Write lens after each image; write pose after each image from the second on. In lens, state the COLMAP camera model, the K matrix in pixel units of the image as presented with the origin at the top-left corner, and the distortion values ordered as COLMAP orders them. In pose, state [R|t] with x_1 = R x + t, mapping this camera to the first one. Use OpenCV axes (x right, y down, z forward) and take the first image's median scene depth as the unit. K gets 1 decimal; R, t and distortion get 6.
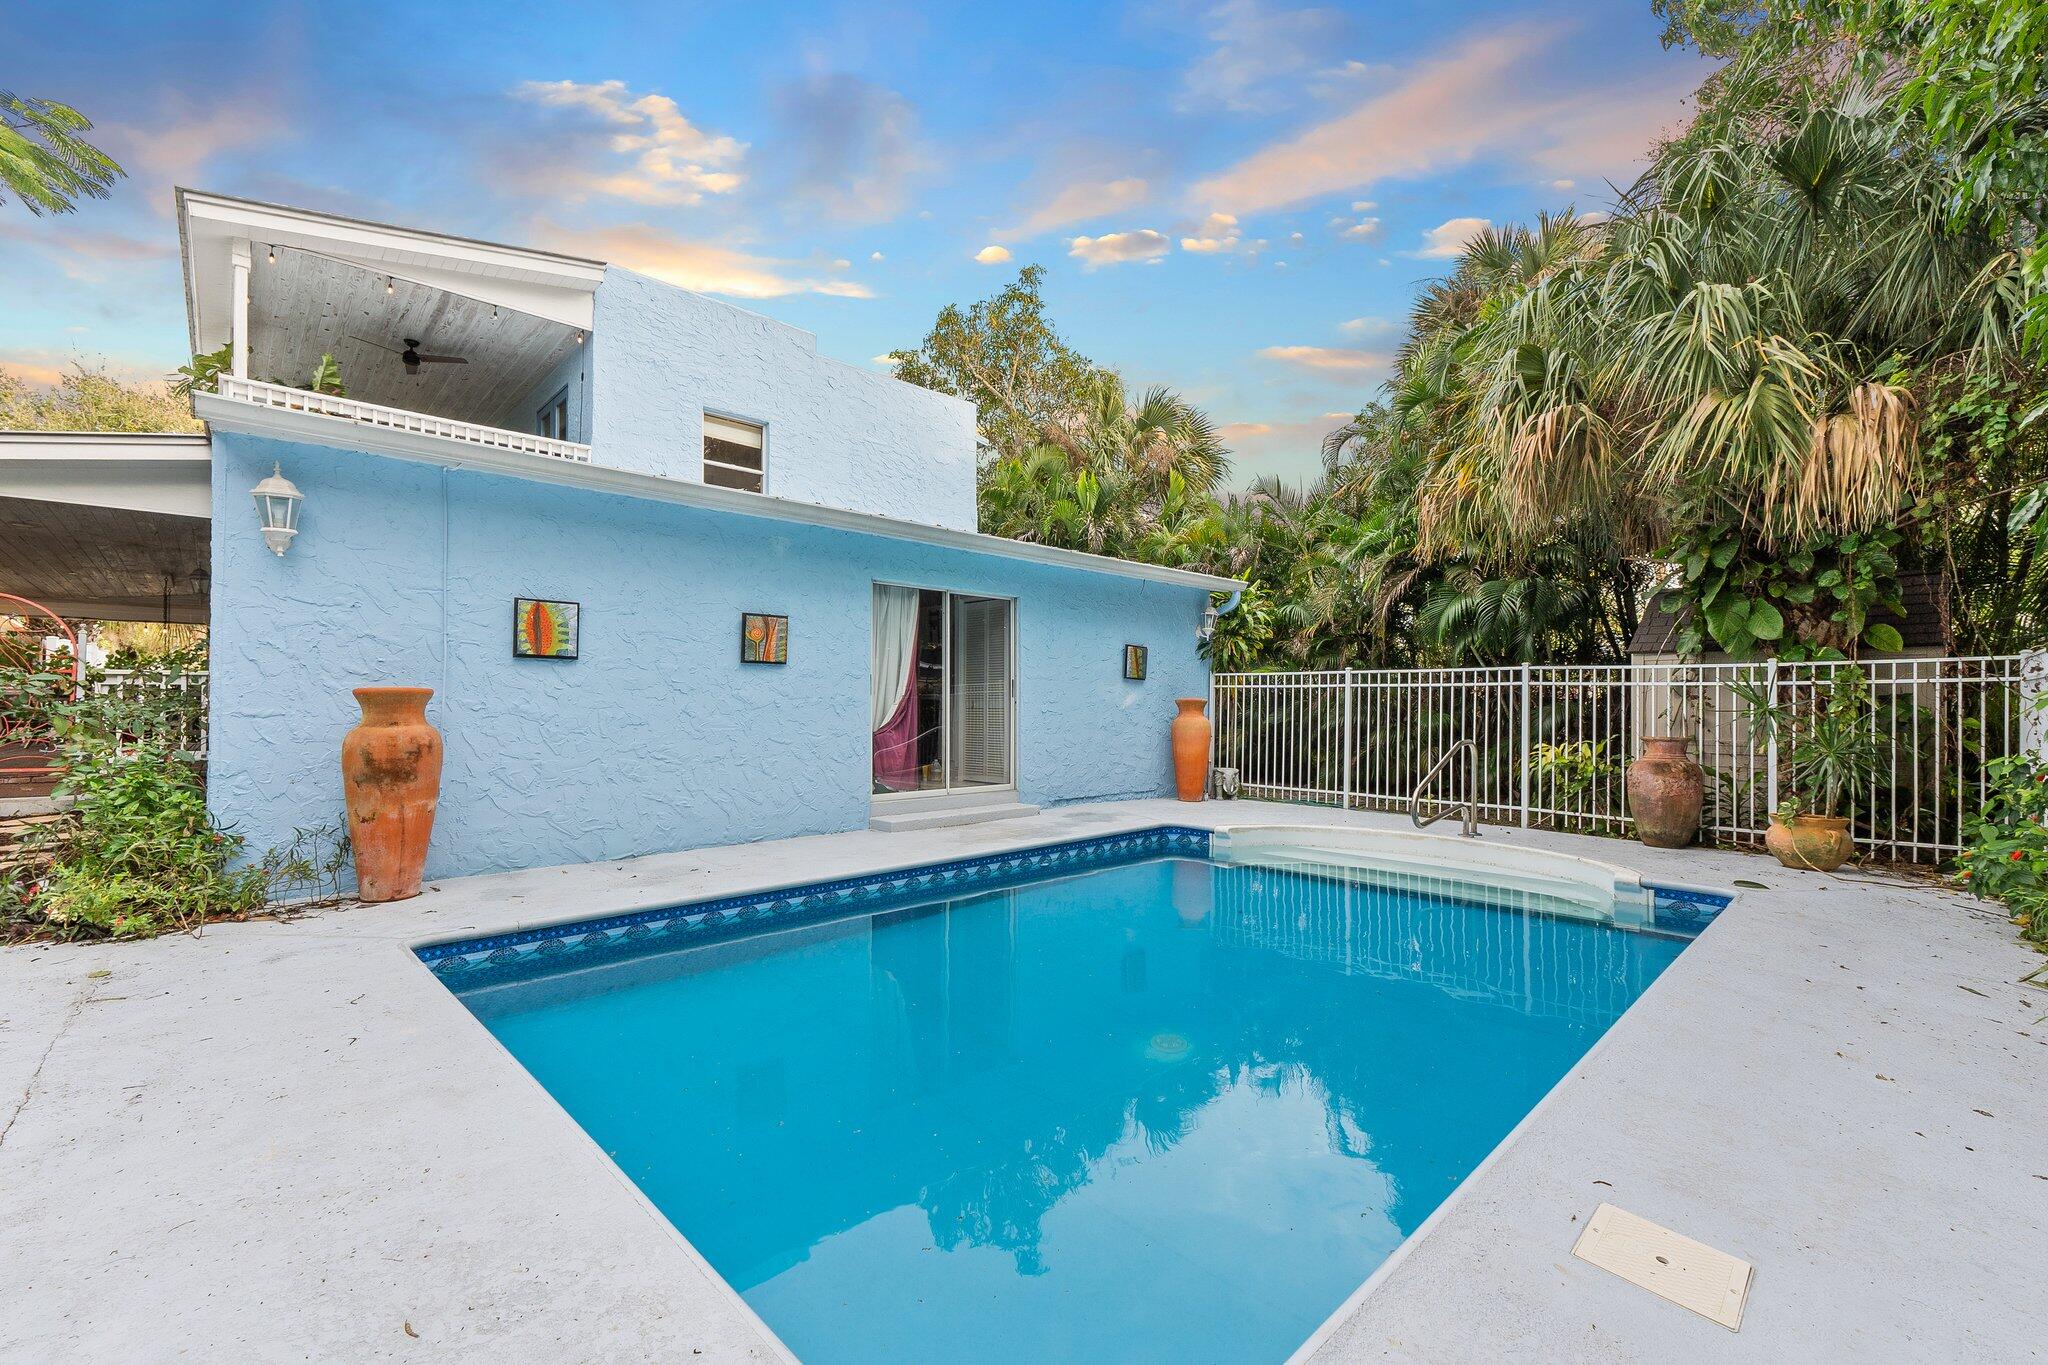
lens RADIAL K [[860.5, 0, 1032.0], [0, 860.5, 696.2], [0, 0, 1]] dist [0.004982, -0.000049]
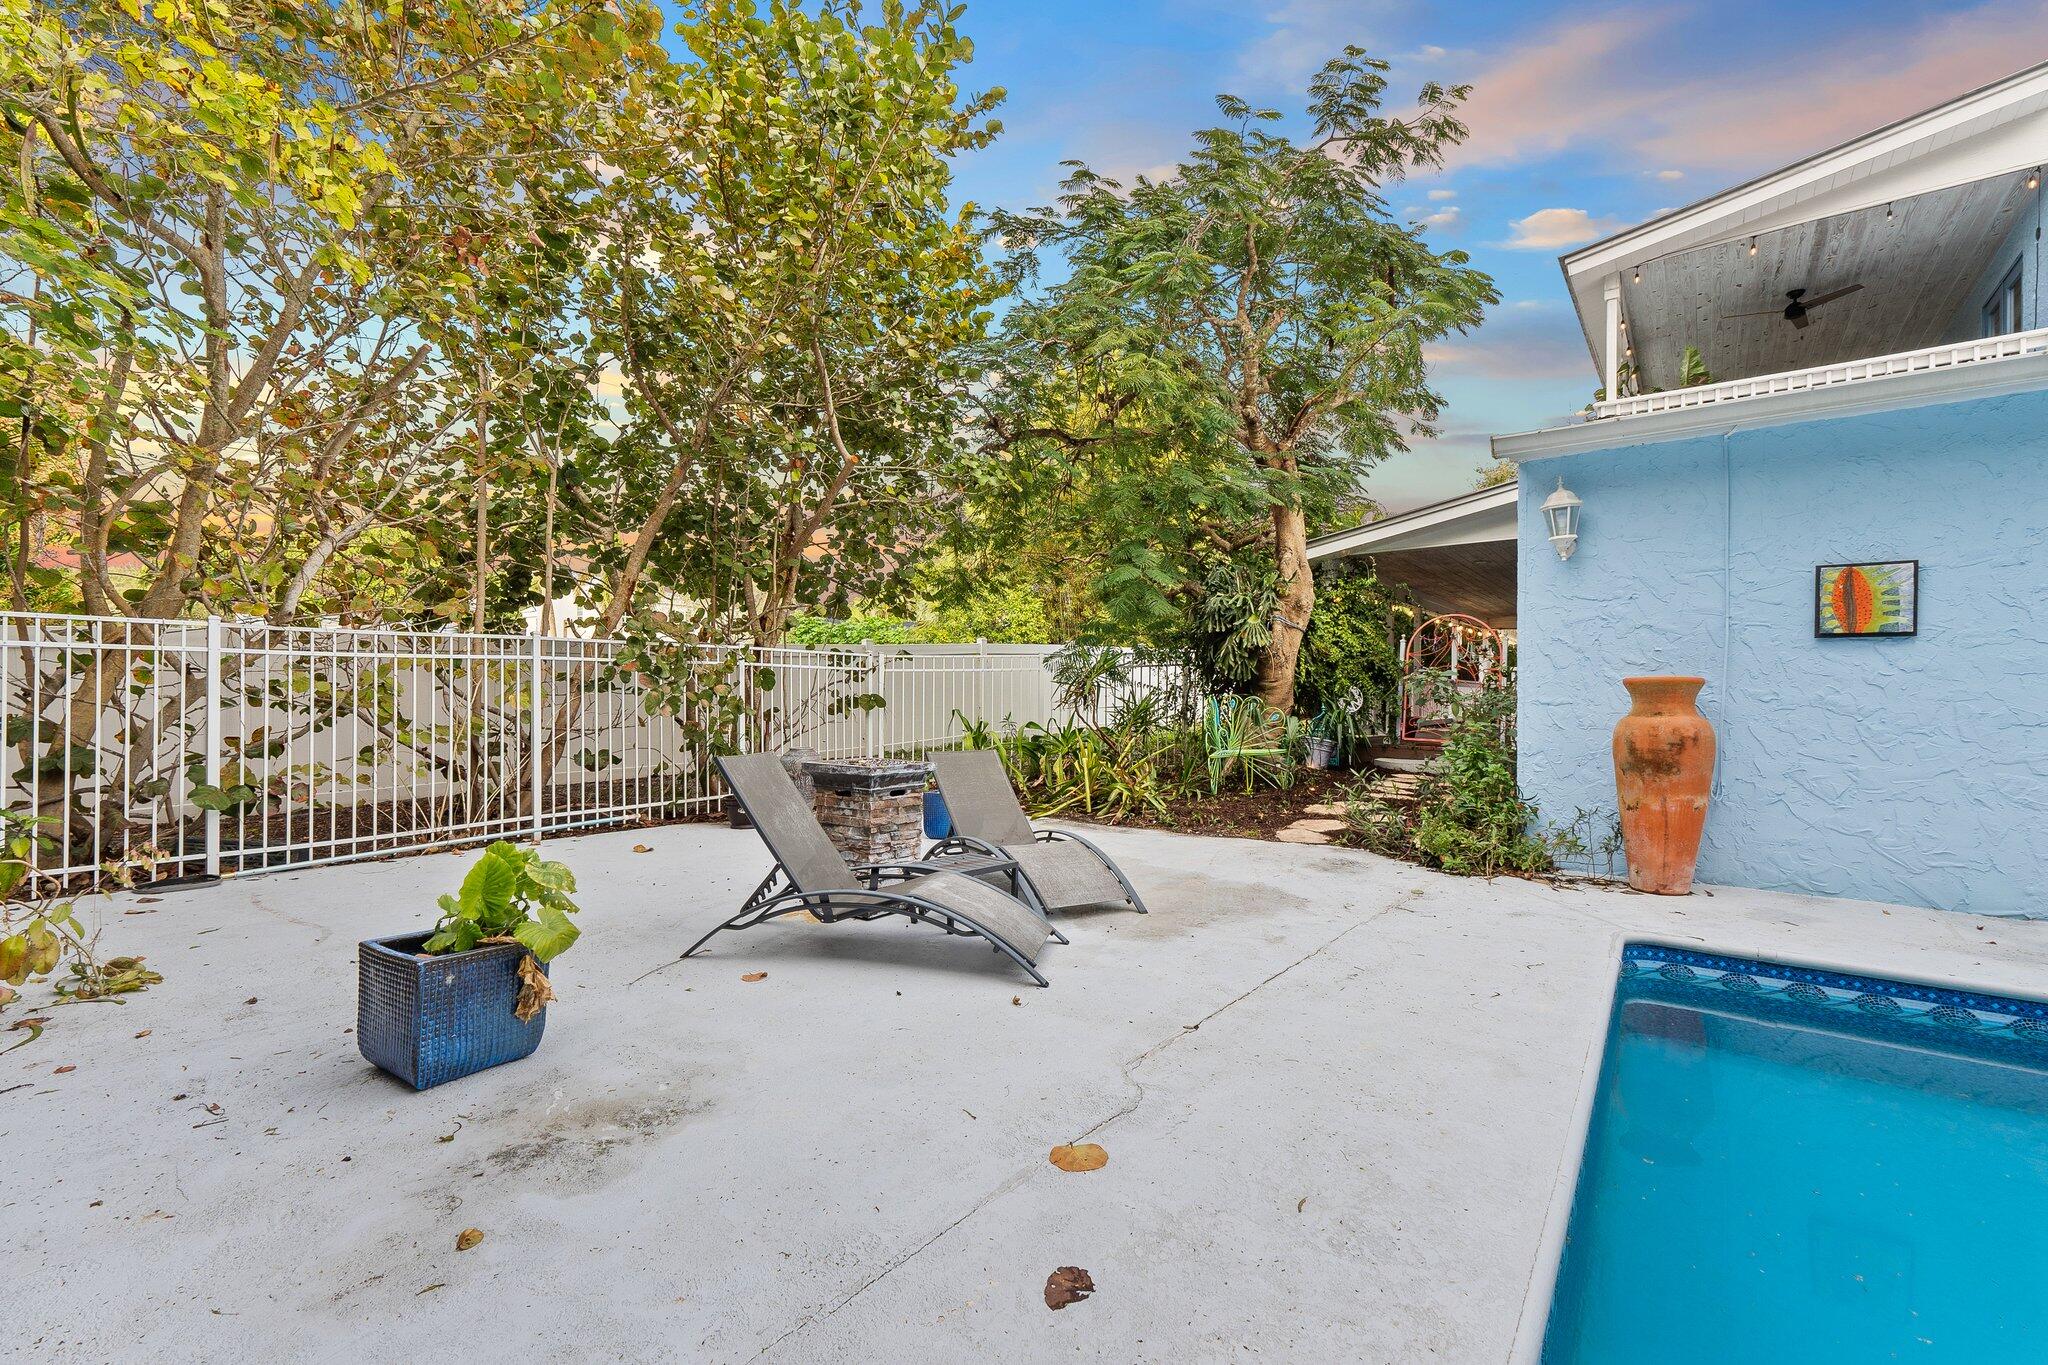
lens RADIAL K [[878.3, 0, 1023.7], [0, 878.3, 690.2], [0, 0, 1]] dist [0.004691, 0.000170]
pose [[0.155279, -0.002048, -0.987869, 0.097953], [0.004087, 0.999991, -0.001430, 0.002637], [0.987862, -0.003816, 0.155286, 0.094840]]
